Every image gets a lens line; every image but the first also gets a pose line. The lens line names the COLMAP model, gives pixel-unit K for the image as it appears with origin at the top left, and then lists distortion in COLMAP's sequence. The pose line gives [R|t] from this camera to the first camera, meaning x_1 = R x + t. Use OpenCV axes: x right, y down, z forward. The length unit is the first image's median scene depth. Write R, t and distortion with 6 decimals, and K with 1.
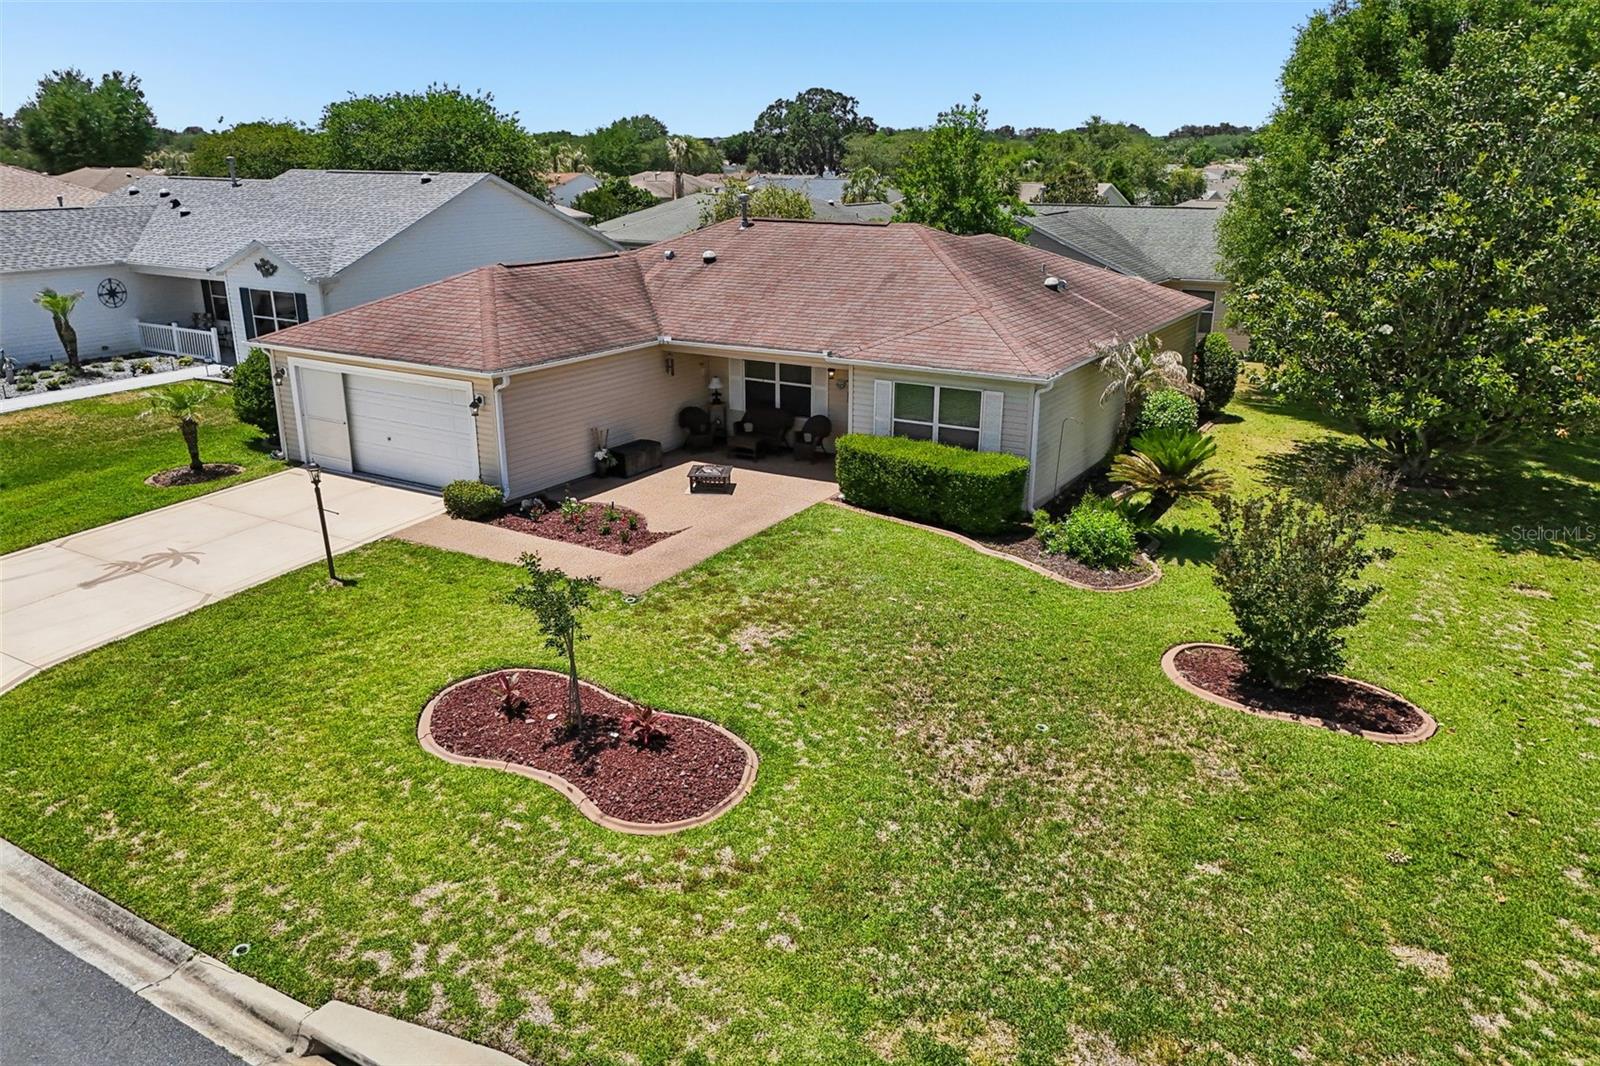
lens RADIAL K [[1180.5, 0, 801.1], [0, 1180.5, 523.3], [0, 0, 1]] dist [0.063875, -0.057435]
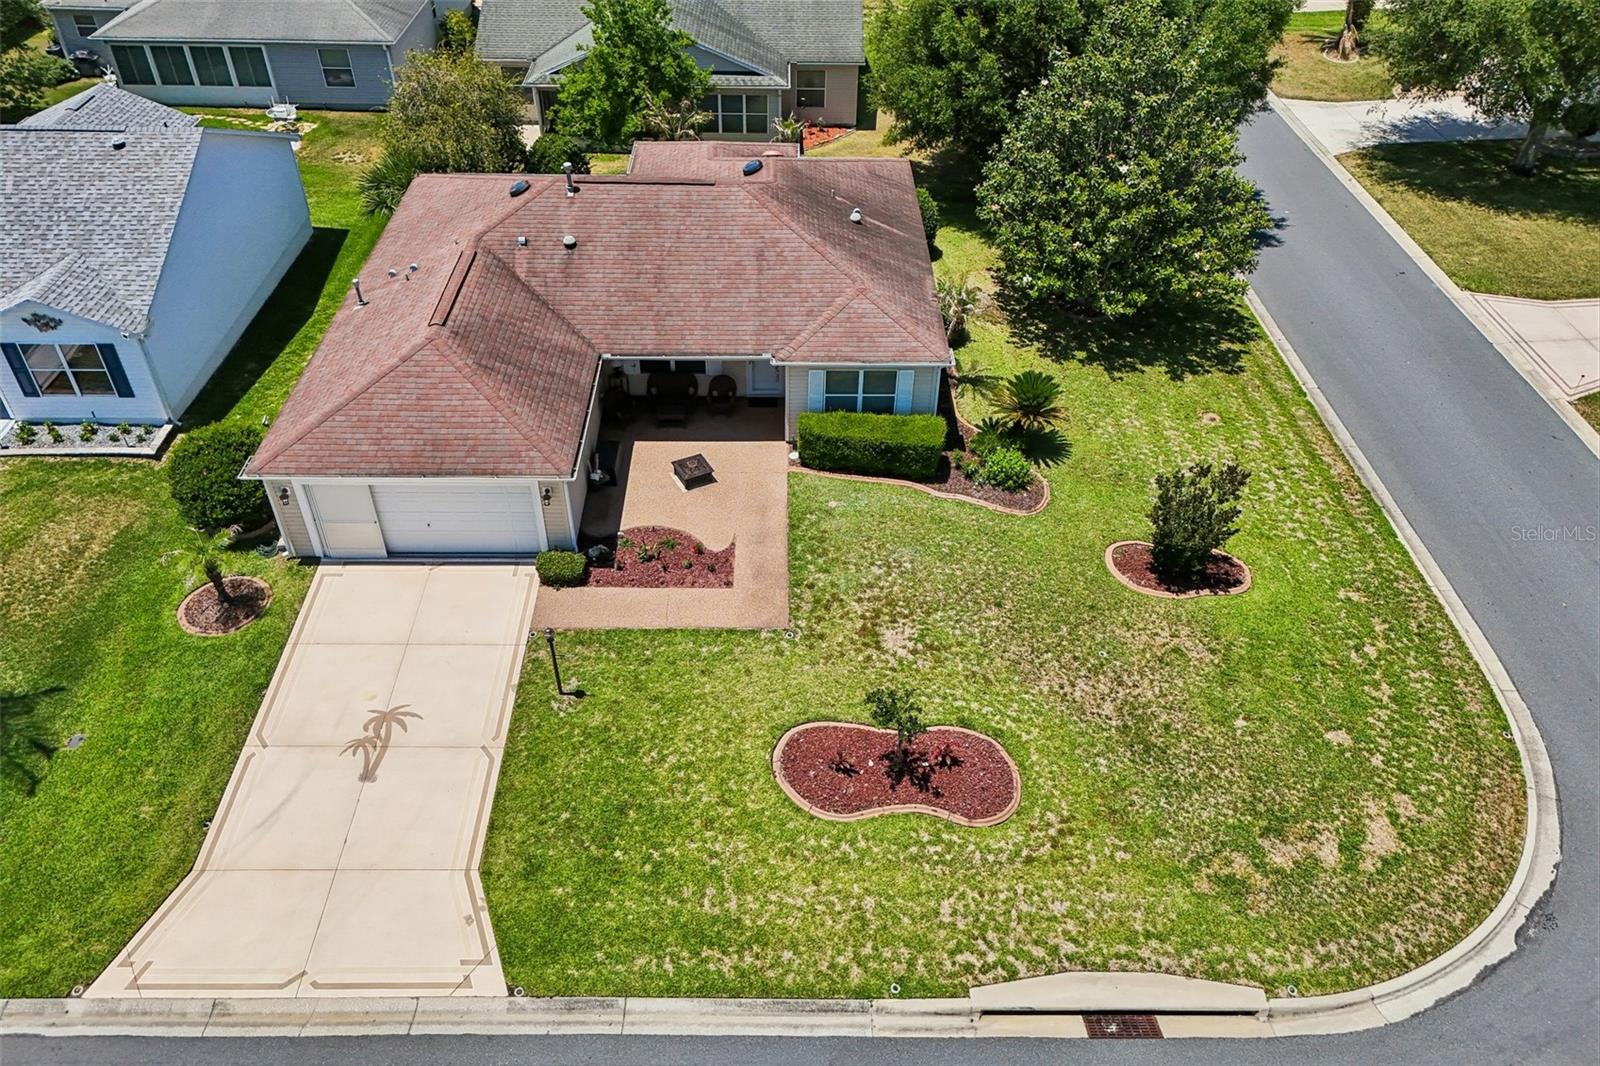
lens RADIAL K [[1180.5, 0, 798.3], [0, 1180.5, 525.6], [0, 0, 1]] dist [0.063875, -0.057435]
pose [[0.849124, -0.328061, 0.413962, -0.744926], [0.147672, 0.899926, 0.410276, -0.693805], [-0.507131, -0.287245, 0.812594, -0.123810]]
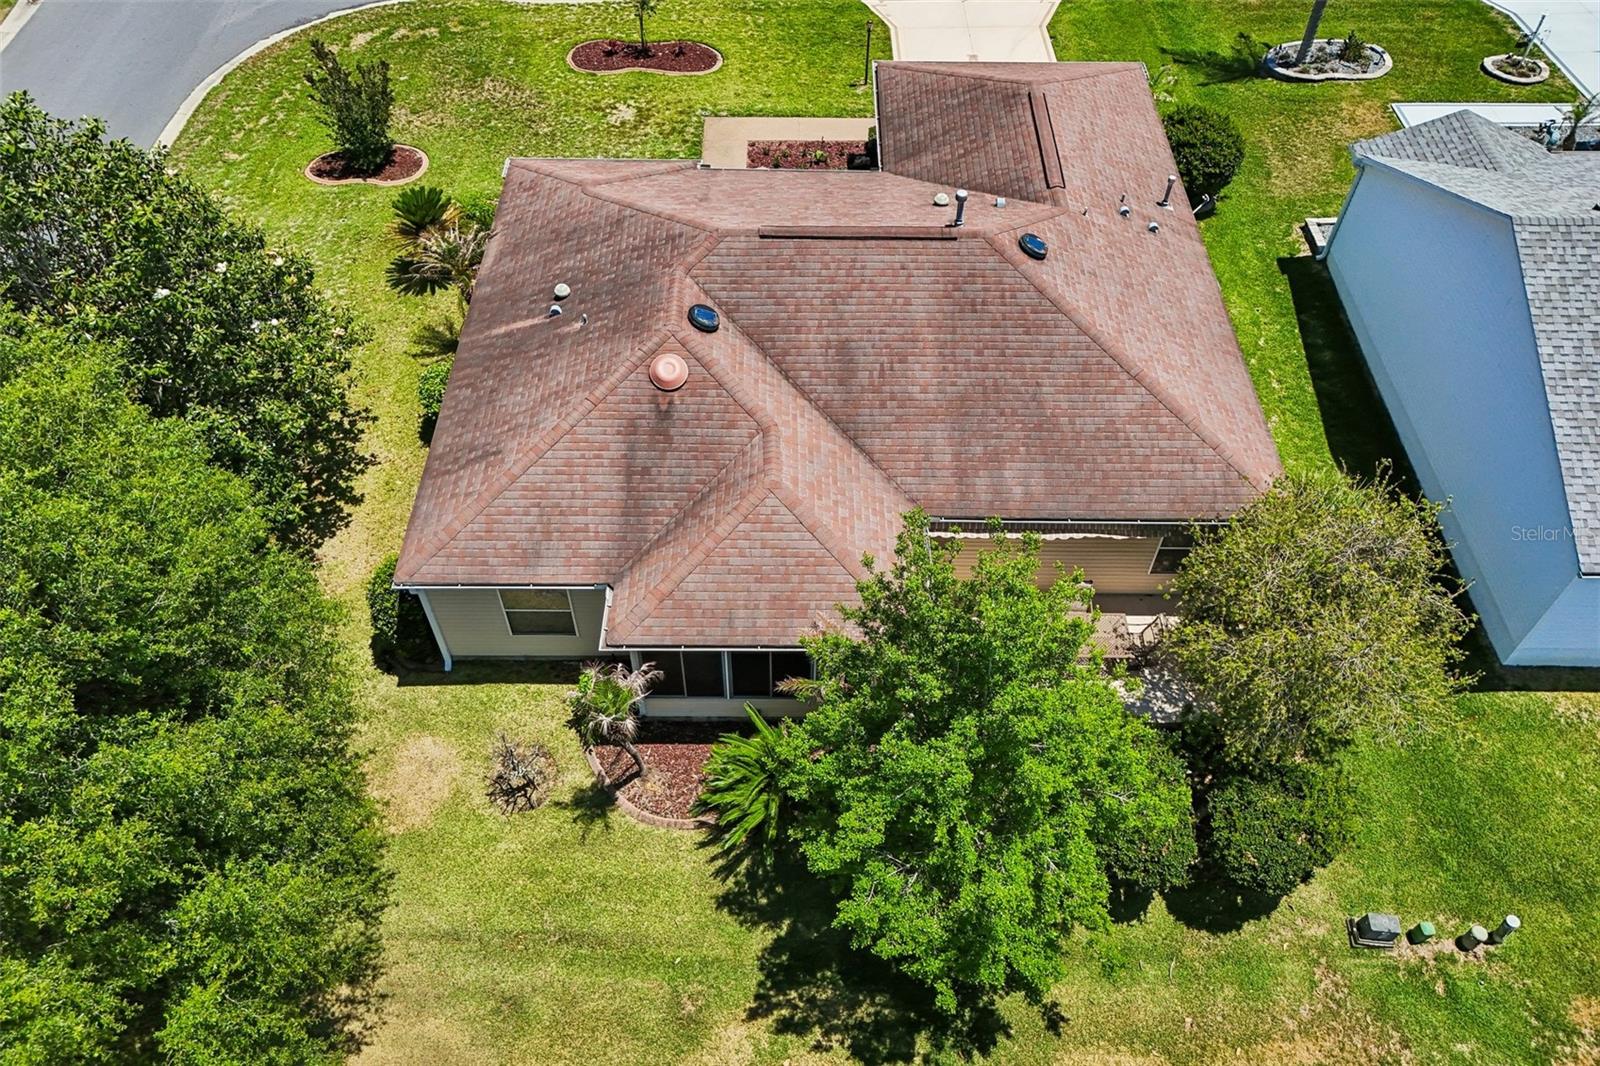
lens RADIAL K [[1180.5, 0, 806.0], [0, 1180.5, 537.8], [0, 0, 1]] dist [0.063875, -0.057435]
pose [[-0.856441, 0.389636, -0.338663, 0.681829], [-0.165838, 0.413594, 0.895231, -1.511059], [0.488883, 0.822875, -0.289602, 2.399316]]
